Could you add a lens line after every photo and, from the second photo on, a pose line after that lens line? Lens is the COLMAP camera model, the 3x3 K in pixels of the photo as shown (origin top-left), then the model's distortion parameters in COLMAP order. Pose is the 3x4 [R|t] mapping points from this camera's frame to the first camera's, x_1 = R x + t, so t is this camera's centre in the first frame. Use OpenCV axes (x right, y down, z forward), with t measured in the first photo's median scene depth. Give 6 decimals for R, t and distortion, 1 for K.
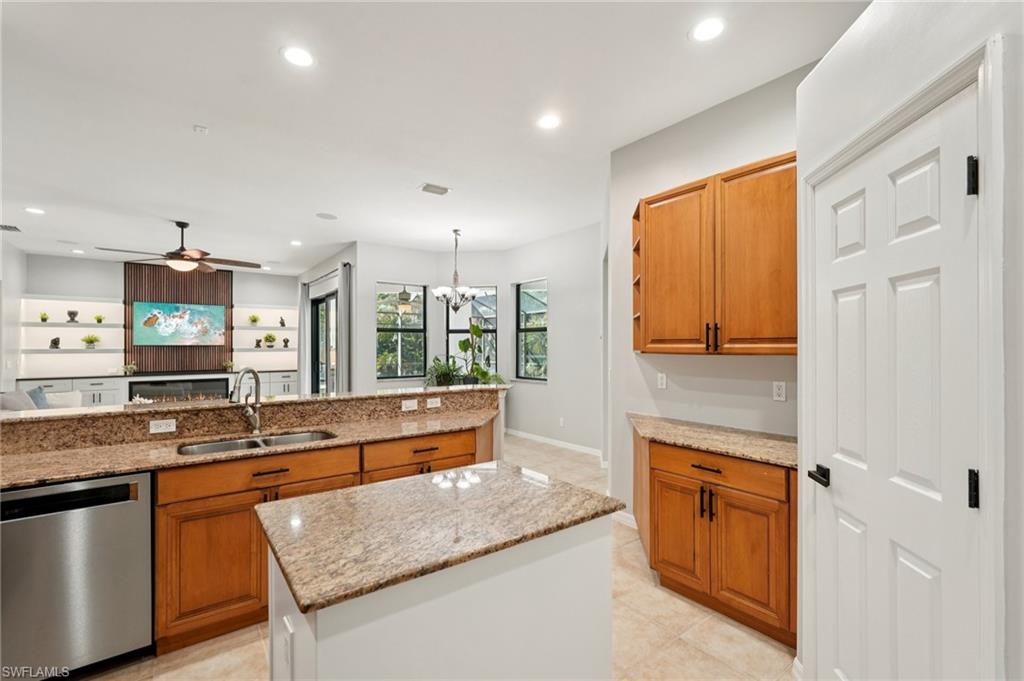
lens RADIAL K [[450.4, 0, 512.3], [0, 450.4, 345.4], [0, 0, 1]] dist [-0.014129, 0.008209]
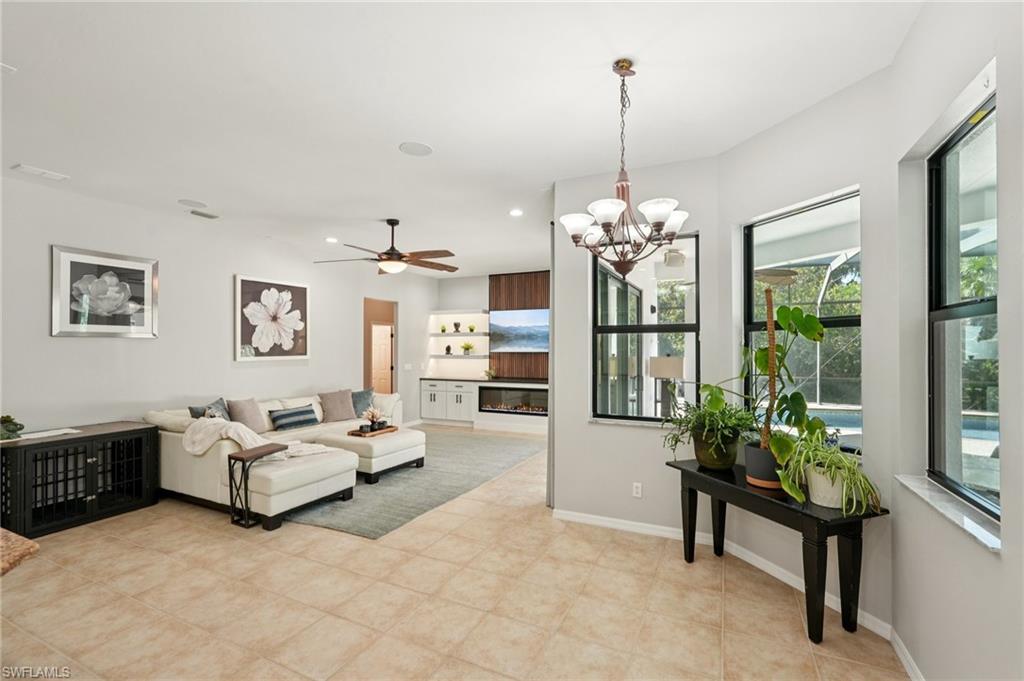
lens RADIAL K [[450.4, 0, 512.3], [0, 450.4, 345.4], [0, 0, 1]] dist [-0.014129, 0.008209]
pose [[0.456971, -0.004568, -0.889470, 0.138585], [-0.000177, 0.999986, -0.005226, -0.010941], [0.889482, 0.002545, 0.456964, 0.601037]]
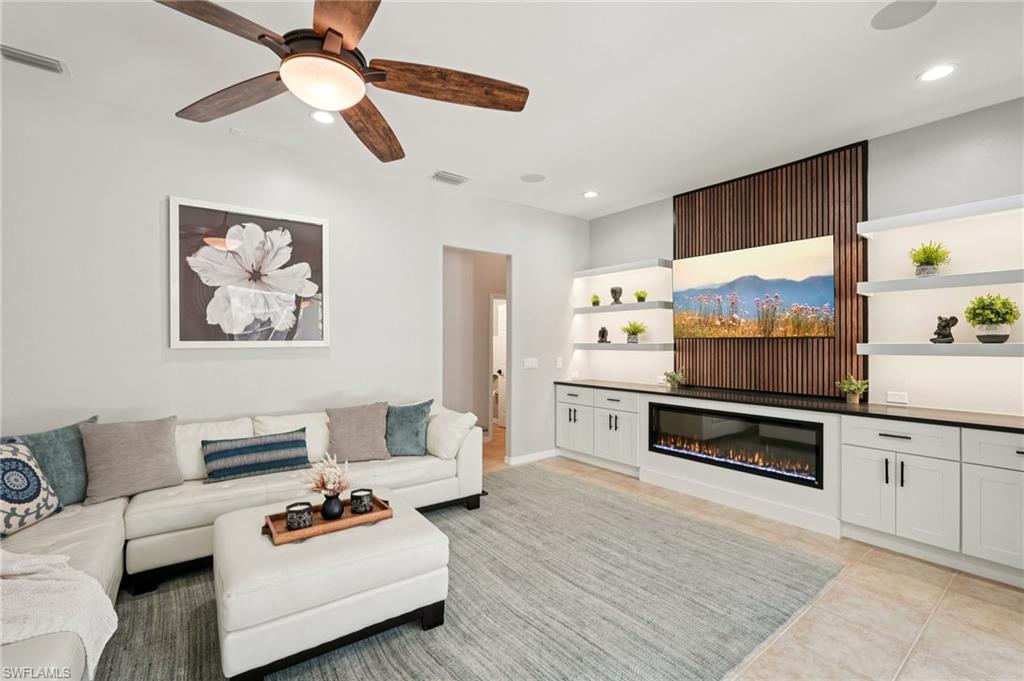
lens RADIAL K [[451.1, 0, 510.1], [0, 451.1, 339.4], [0, 0, 1]] dist [-0.016670, 0.009267]
pose [[0.005855, -0.004419, -0.999973, -0.303485], [0.000661, 0.999990, -0.004415, 0.005037], [0.999983, -0.000635, 0.005858, 0.851214]]
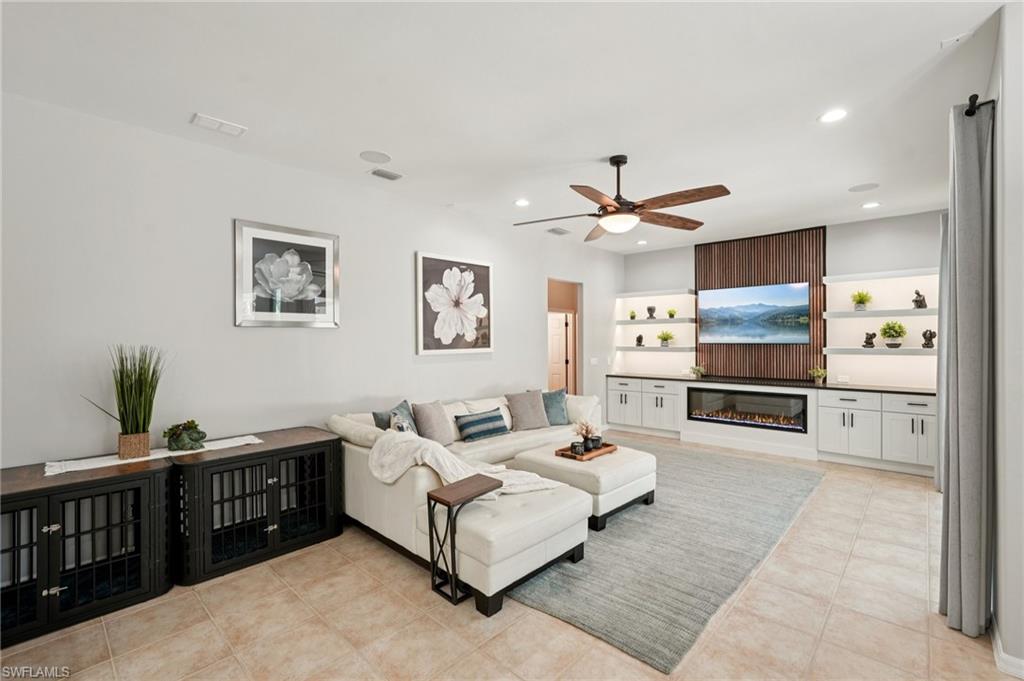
lens RADIAL K [[451.1, 0, 510.1], [0, 451.1, 339.4], [0, 0, 1]] dist [-0.016670, 0.009267]
pose [[0.171187, 0.000360, -0.985239, -0.093829], [0.005214, 0.999986, 0.001272, -0.010431], [0.985225, -0.005355, 0.171183, 0.552238]]
